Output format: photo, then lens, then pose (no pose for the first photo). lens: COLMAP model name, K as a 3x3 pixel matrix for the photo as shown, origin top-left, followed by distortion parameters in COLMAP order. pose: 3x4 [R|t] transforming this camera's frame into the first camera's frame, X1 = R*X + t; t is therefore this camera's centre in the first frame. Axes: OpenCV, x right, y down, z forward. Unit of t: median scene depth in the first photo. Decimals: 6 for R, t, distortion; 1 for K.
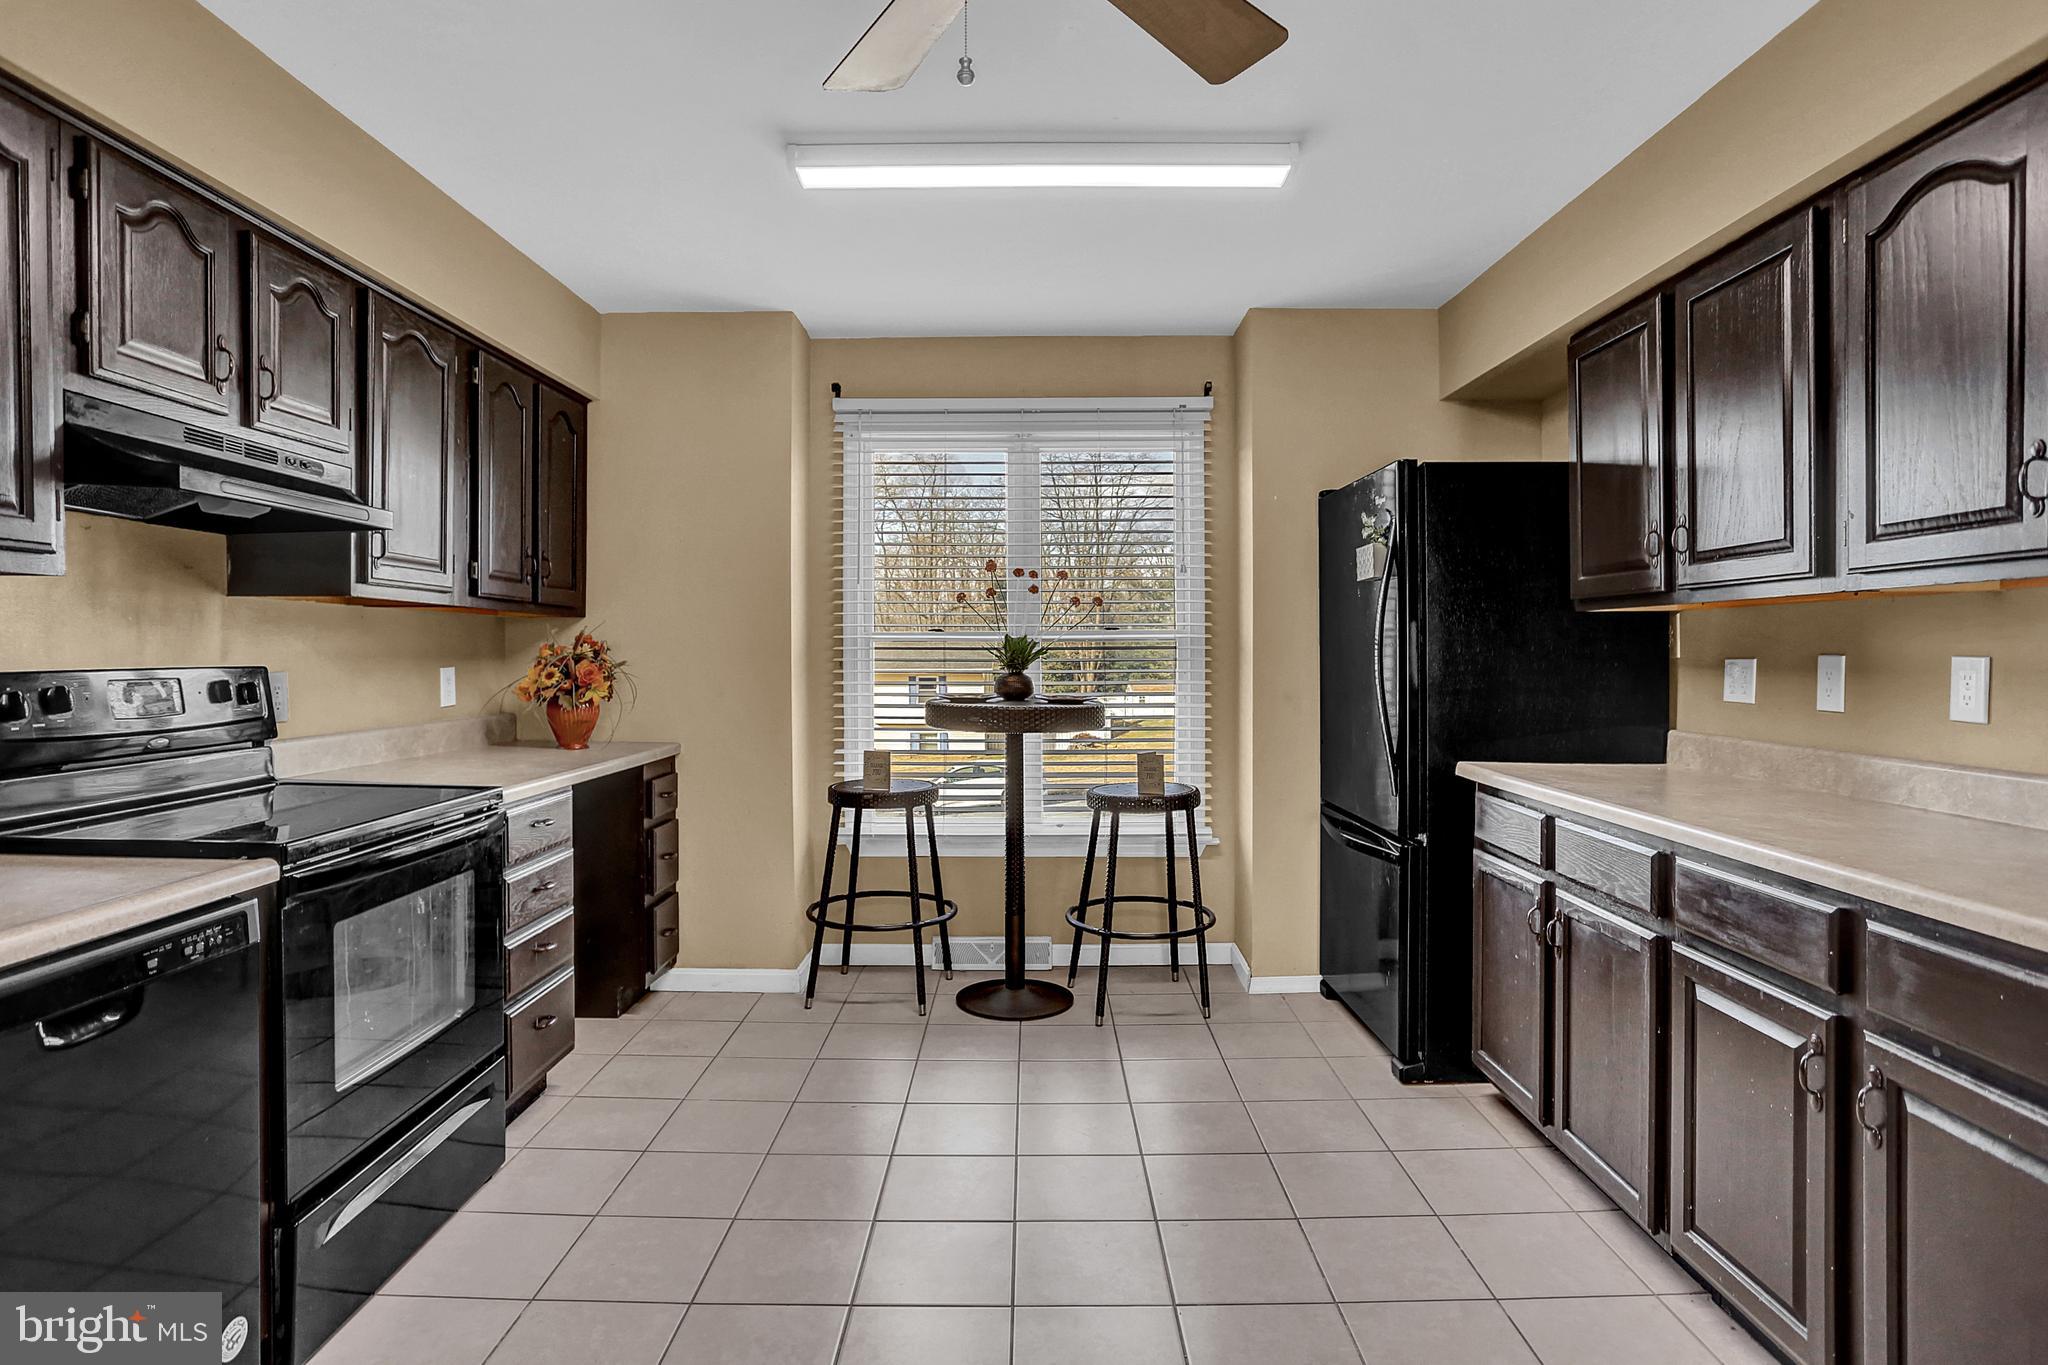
lens RADIAL K [[1106.0, 0, 1030.9], [0, 1106.0, 672.5], [0, 0, 1]] dist [-0.041093, 0.014220]
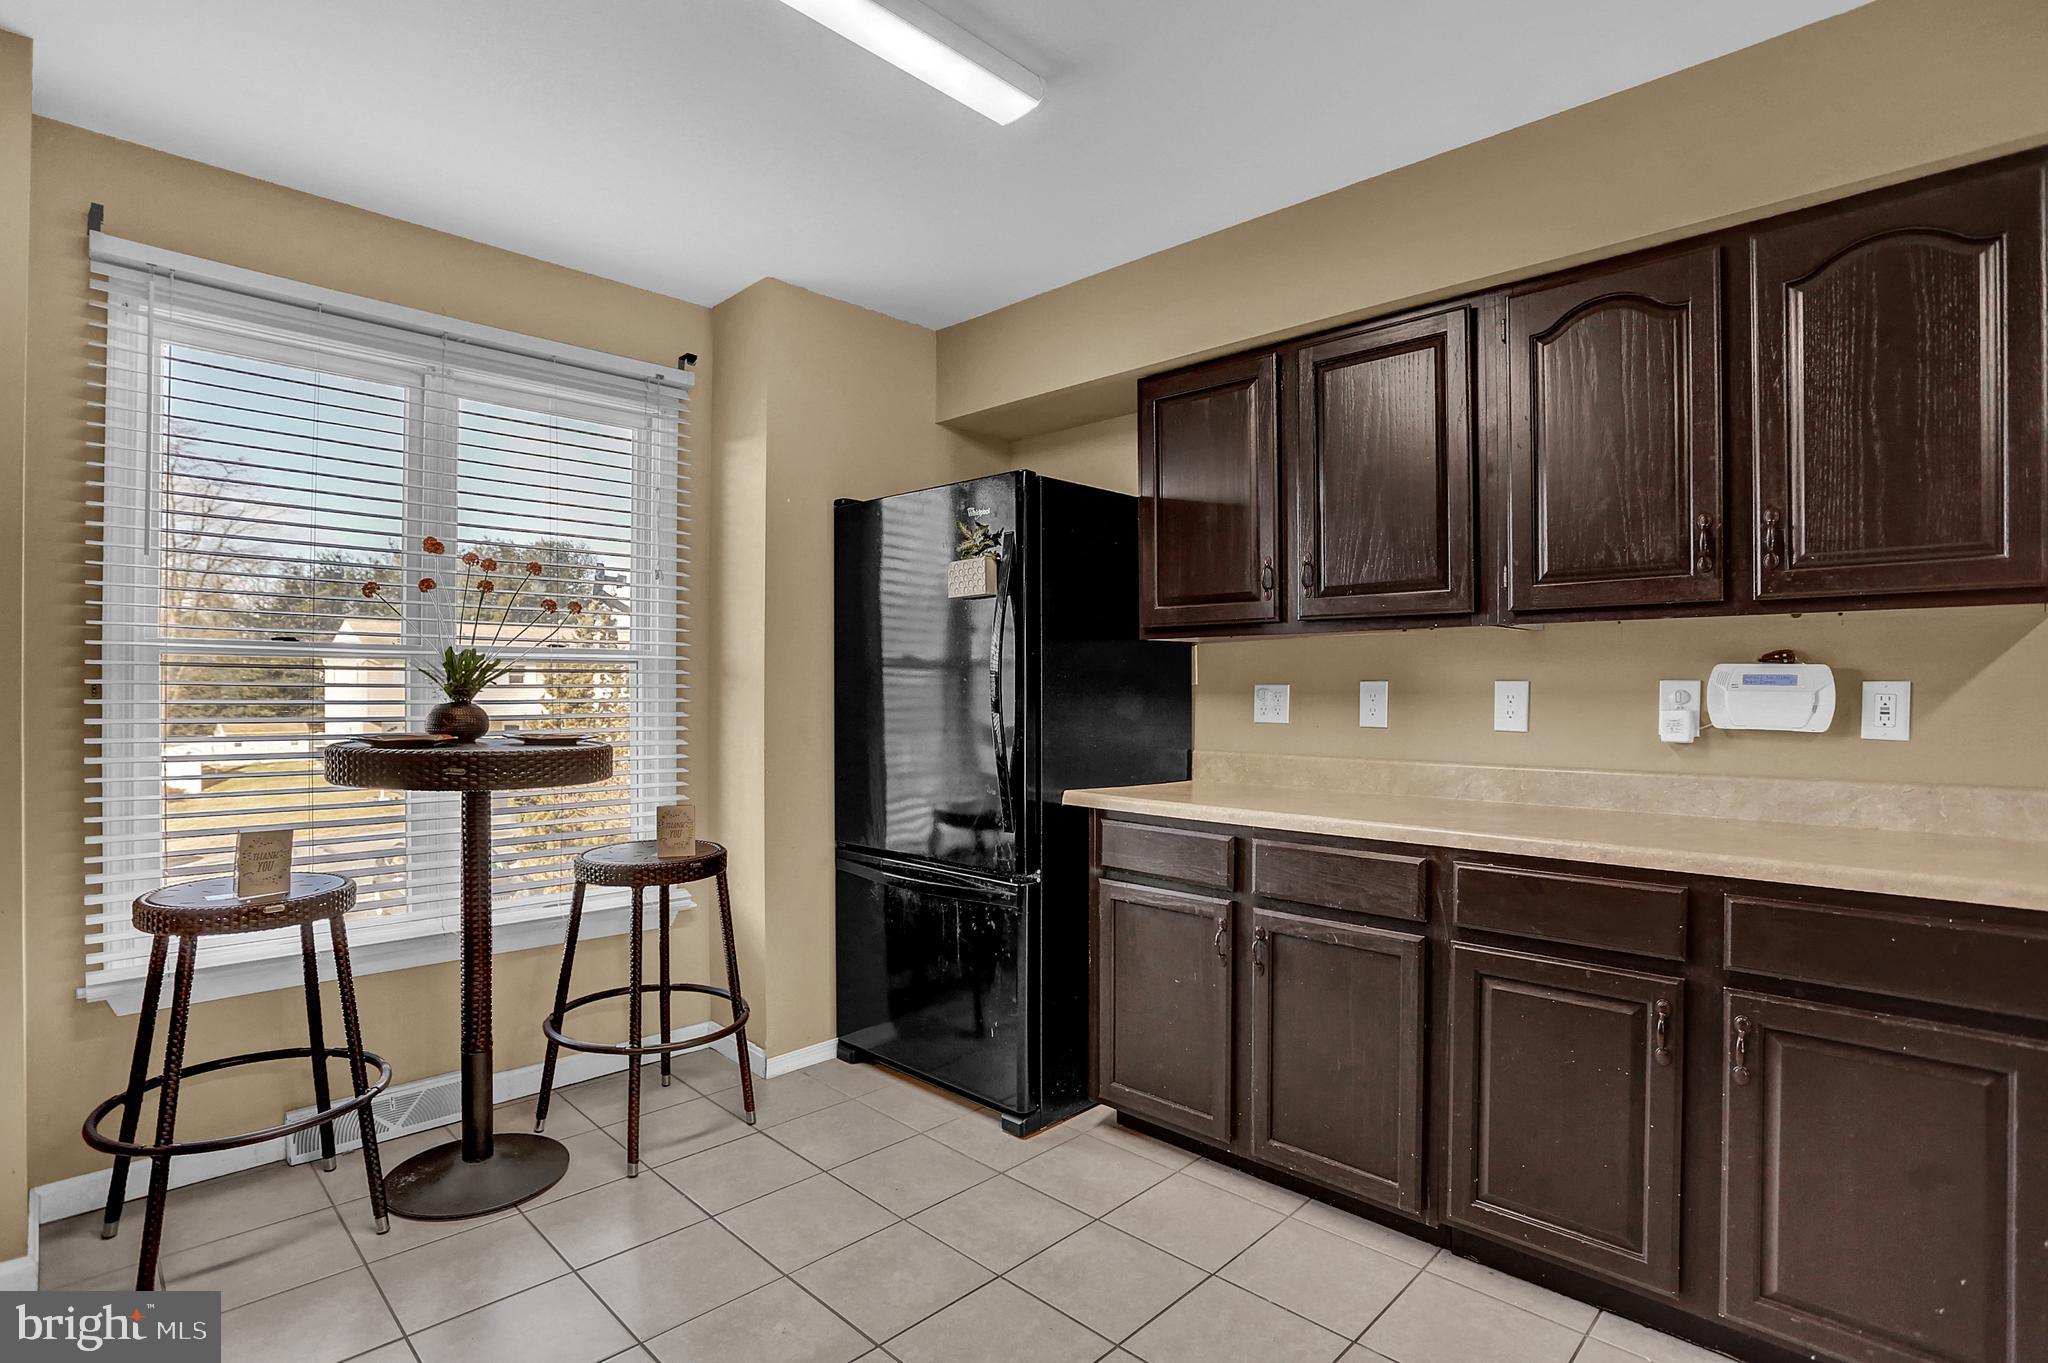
lens RADIAL K [[1021.8, 0, 1019.3], [0, 1021.8, 691.8], [0, 0, 1]] dist [-0.058612, 0.016372]
pose [[0.707772, 0.003942, 0.706430, -0.231887], [0.008835, 0.999857, -0.014432, 0.006471], [-0.706386, 0.016456, 0.707636, 0.329223]]
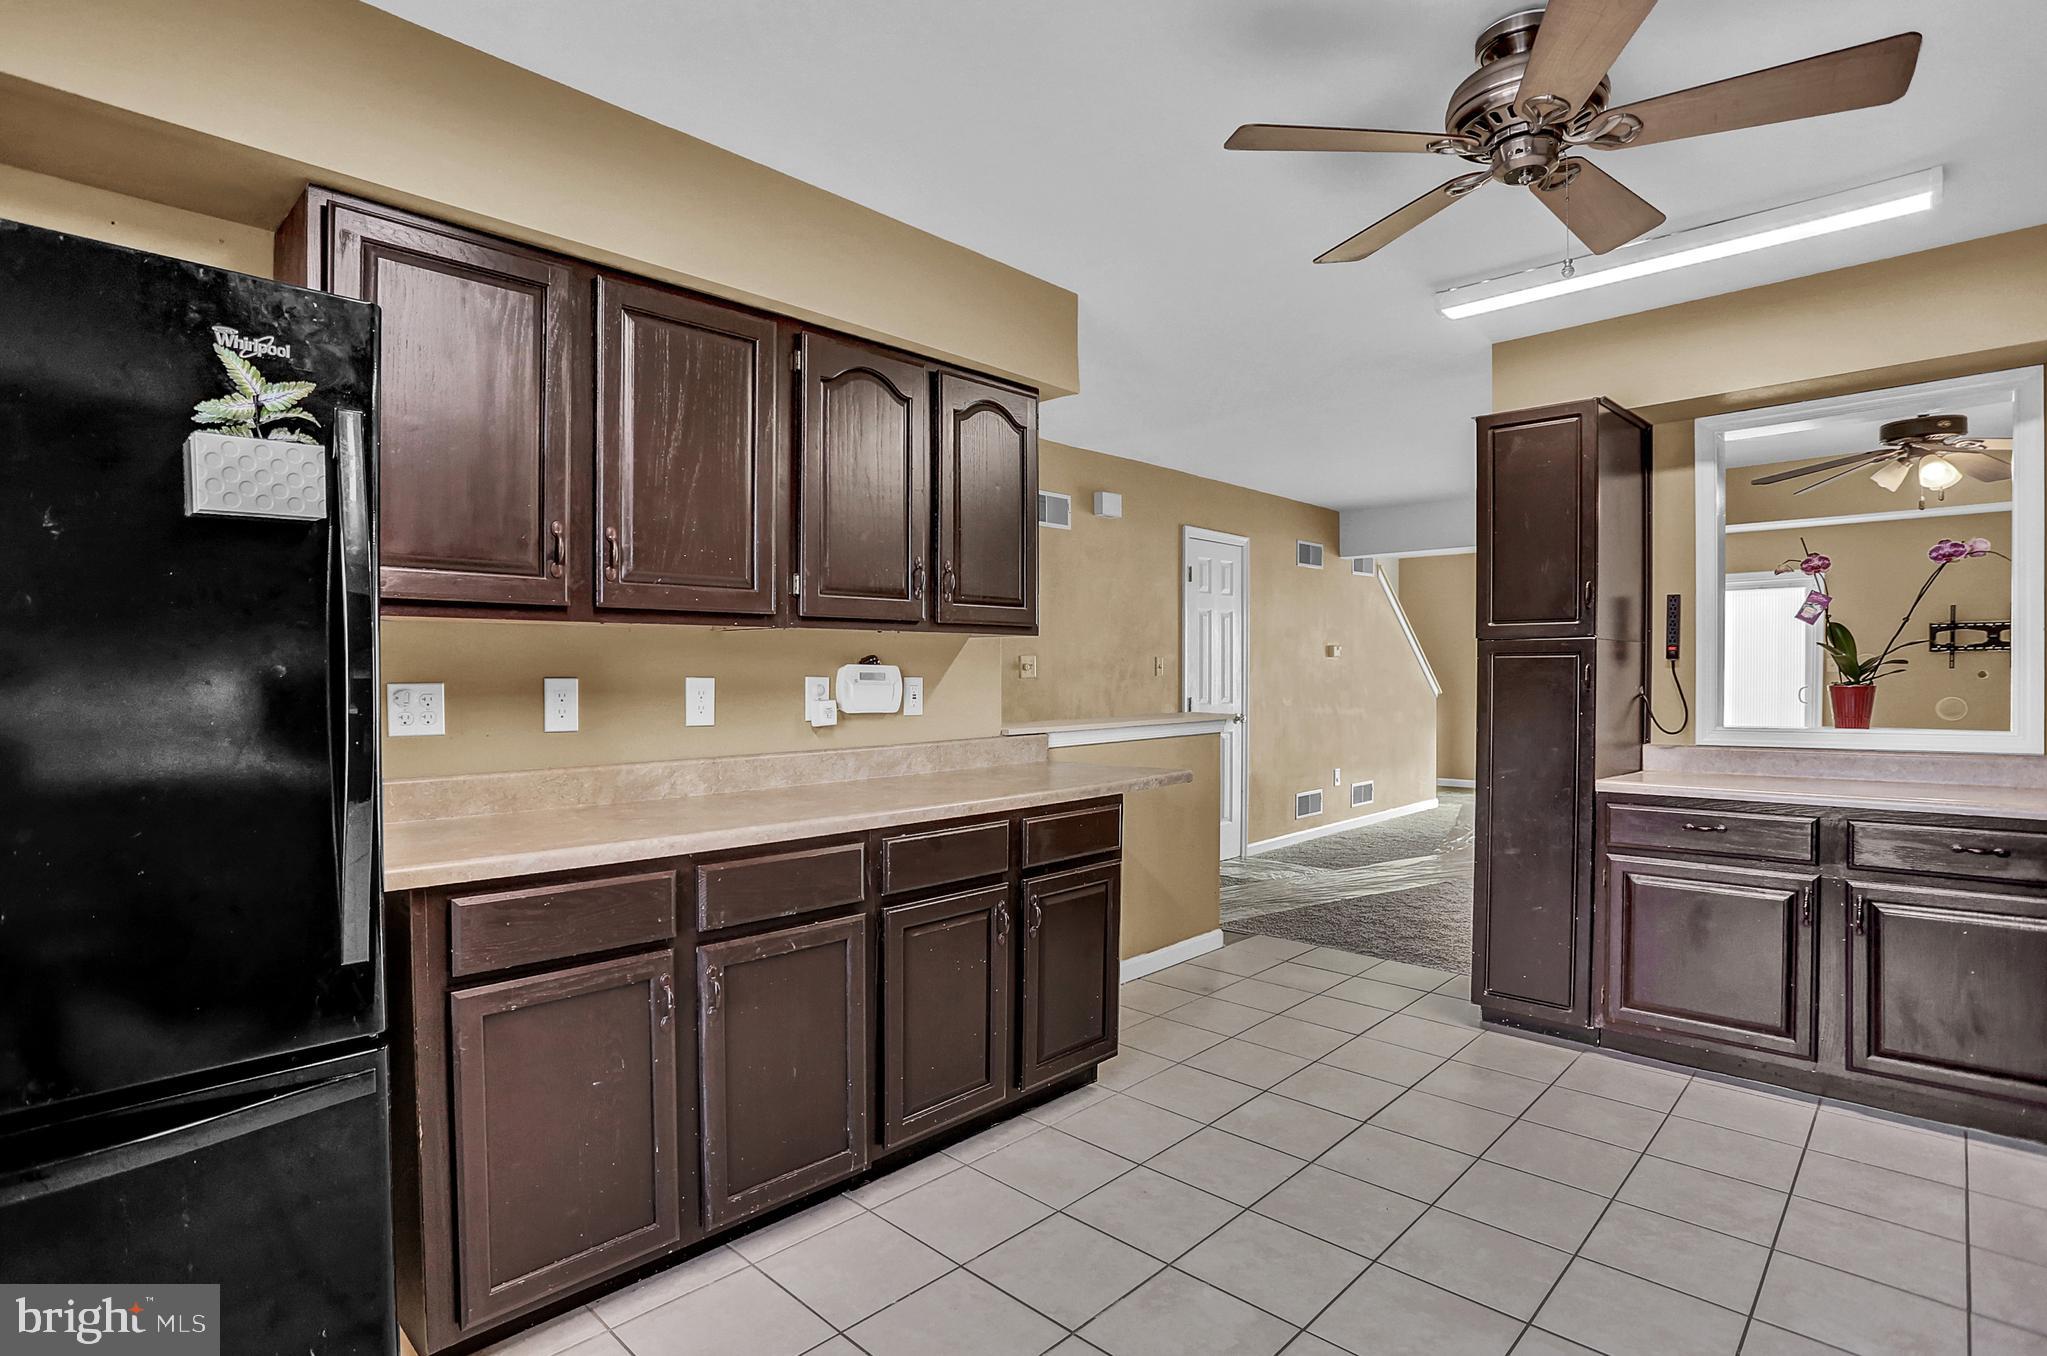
lens RADIAL K [[1021.3, 0, 1007.3], [0, 1021.3, 683.9], [0, 0, 1]] dist [-0.058612, 0.016372]
pose [[-0.718305, -0.002333, 0.695724, -0.170650], [0.018348, 0.999583, 0.022295, -0.016207], [-0.695486, 0.028780, -0.717963, 0.959936]]
